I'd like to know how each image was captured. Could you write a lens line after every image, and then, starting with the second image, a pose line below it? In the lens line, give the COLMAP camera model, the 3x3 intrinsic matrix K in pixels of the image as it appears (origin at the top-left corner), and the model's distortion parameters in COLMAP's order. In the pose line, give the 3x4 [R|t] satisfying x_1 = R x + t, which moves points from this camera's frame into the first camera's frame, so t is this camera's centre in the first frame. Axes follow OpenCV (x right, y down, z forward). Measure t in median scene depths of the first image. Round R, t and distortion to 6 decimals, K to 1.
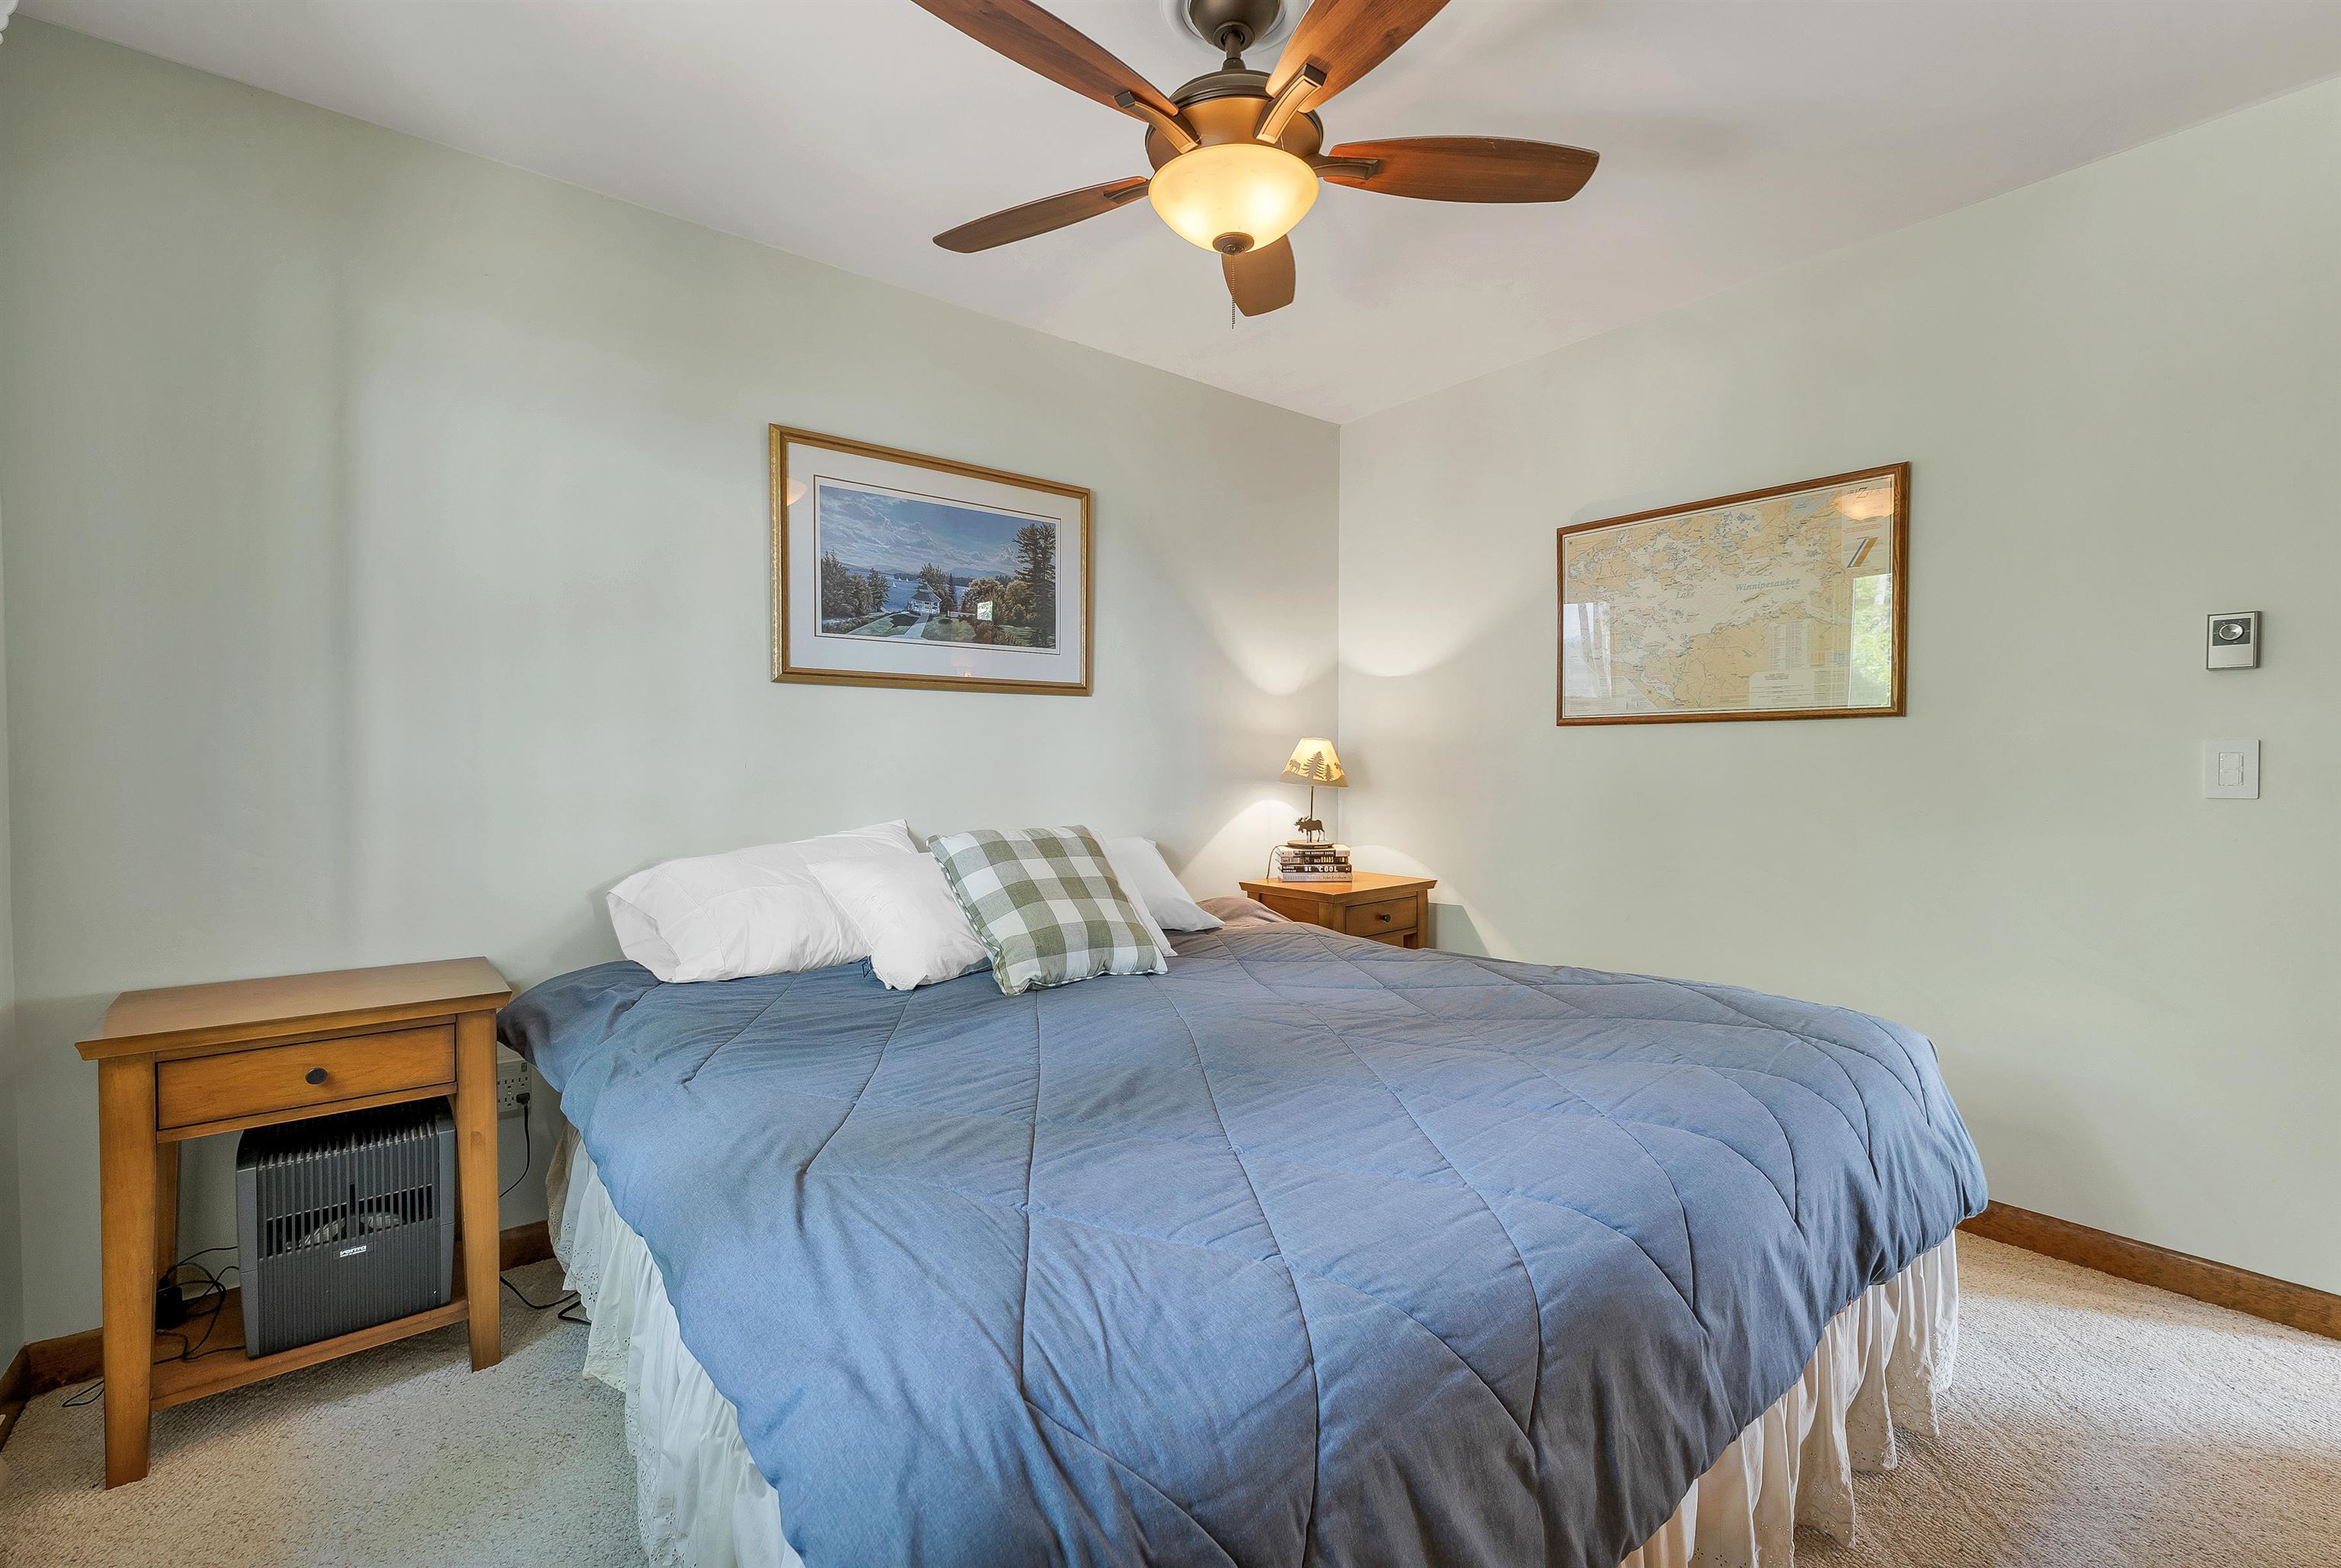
lens RADIAL K [[983.3, 0, 1175.9], [0, 983.3, 784.9], [0, 0, 1]] dist [-0.001085, 0.000517]
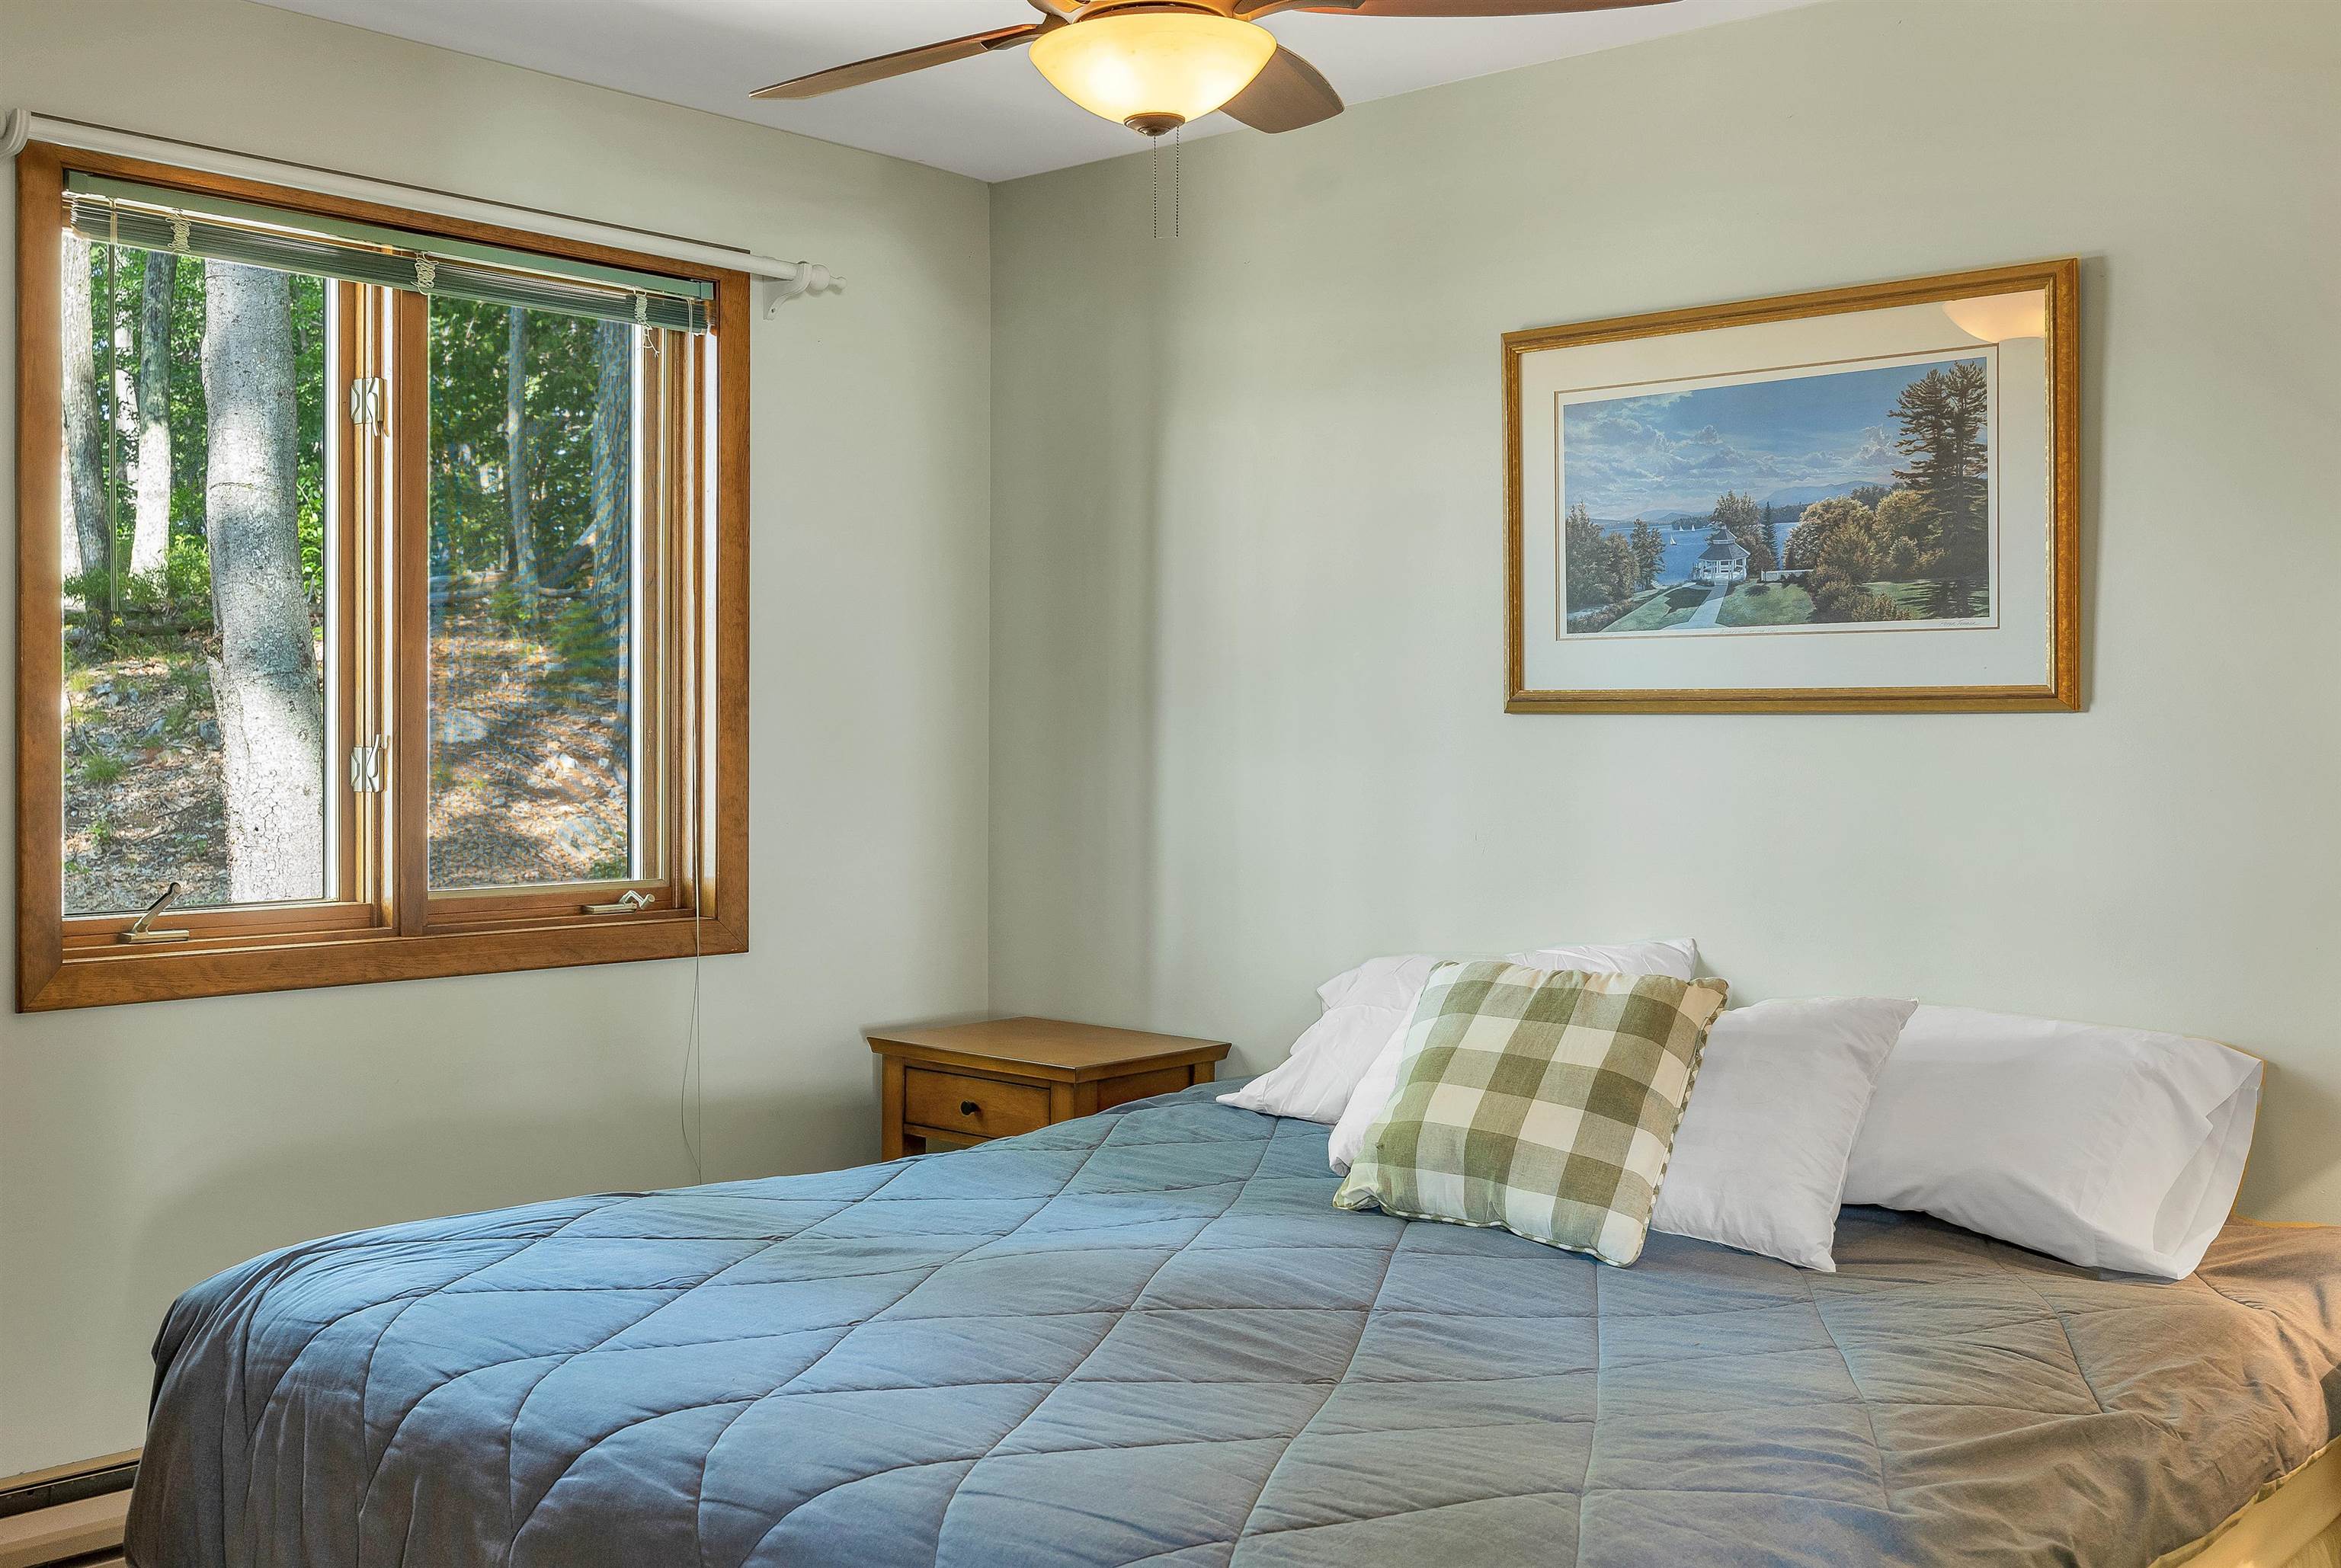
lens RADIAL K [[2314.1, 0, 1174.4], [0, 2314.1, 759.8], [0, 0, 1]] dist [-0.010042, 0.000000]
pose [[0.165204, 0.017203, -0.986109, 1.017519], [-0.030735, 0.999452, 0.012287, -0.078040], [0.985780, 0.028279, 0.165642, 0.469948]]
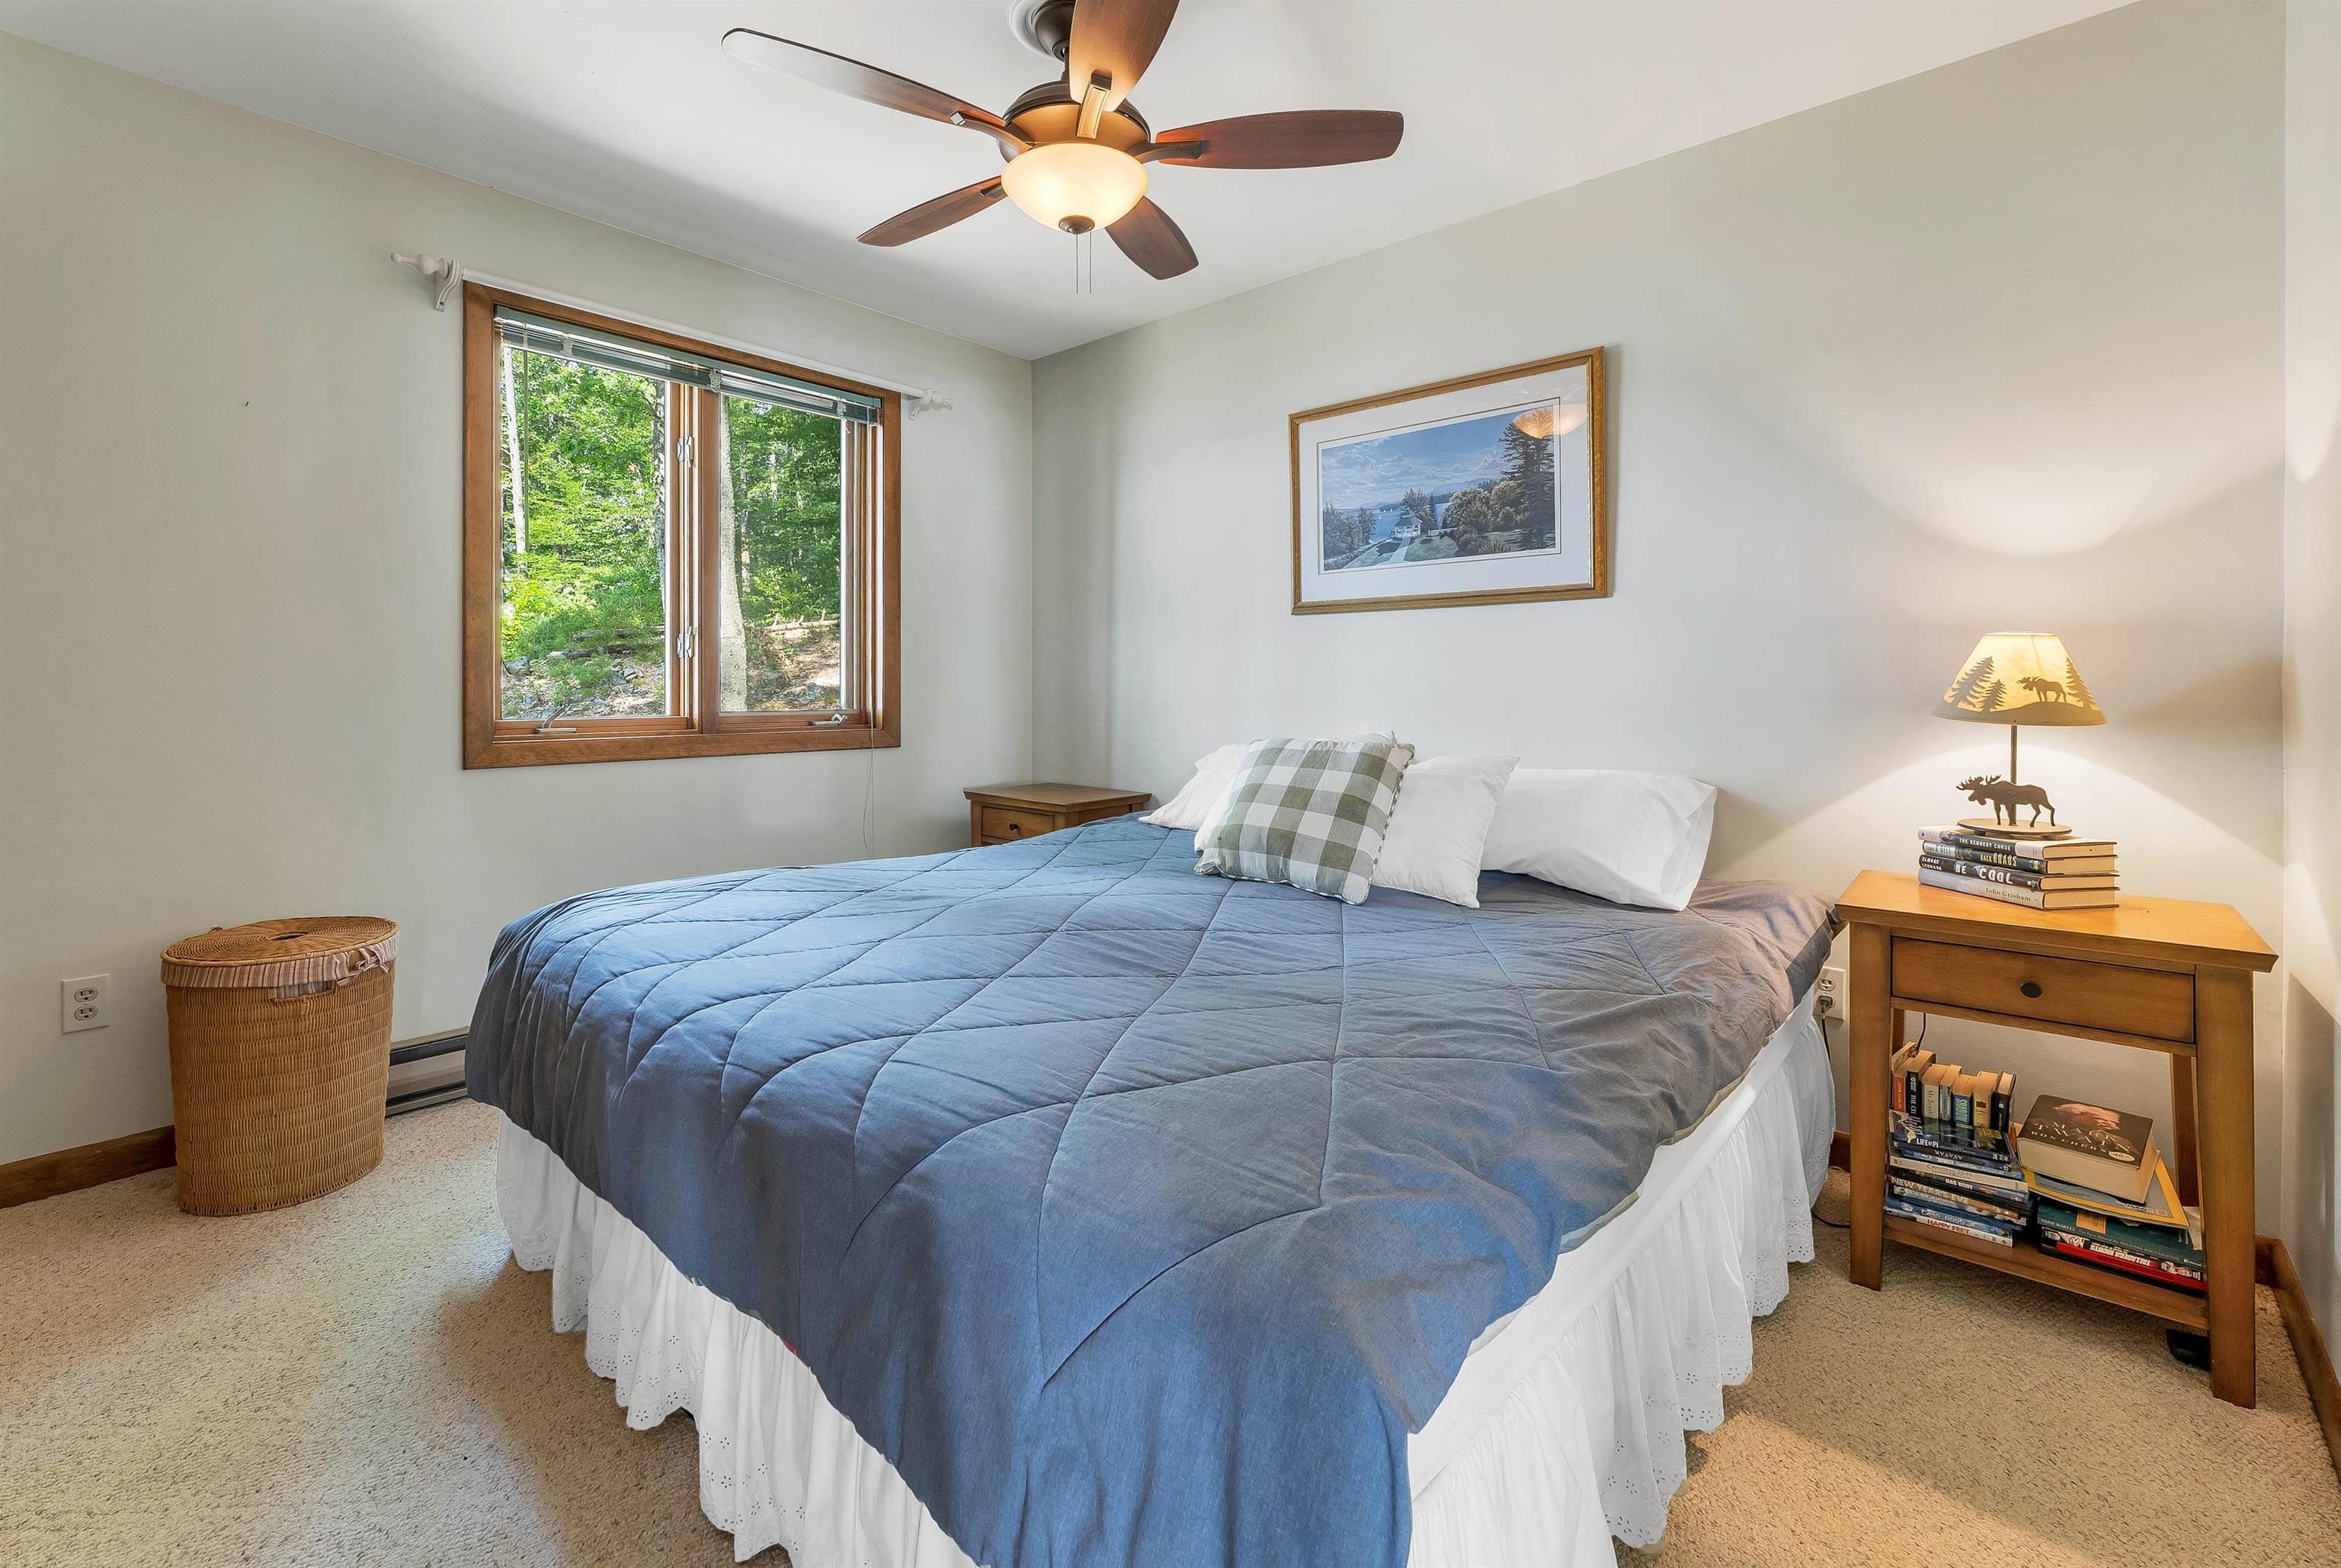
lens RADIAL K [[983.3, 0, 1167.8], [0, 983.3, 690.1], [0, 0, 1]] dist [-0.001085, 0.000517]
pose [[0.172945, 0.007913, -0.984900, 0.746460], [-0.027194, 0.999625, 0.003256, -0.006660], [0.984556, 0.026220, 0.173096, 0.569168]]
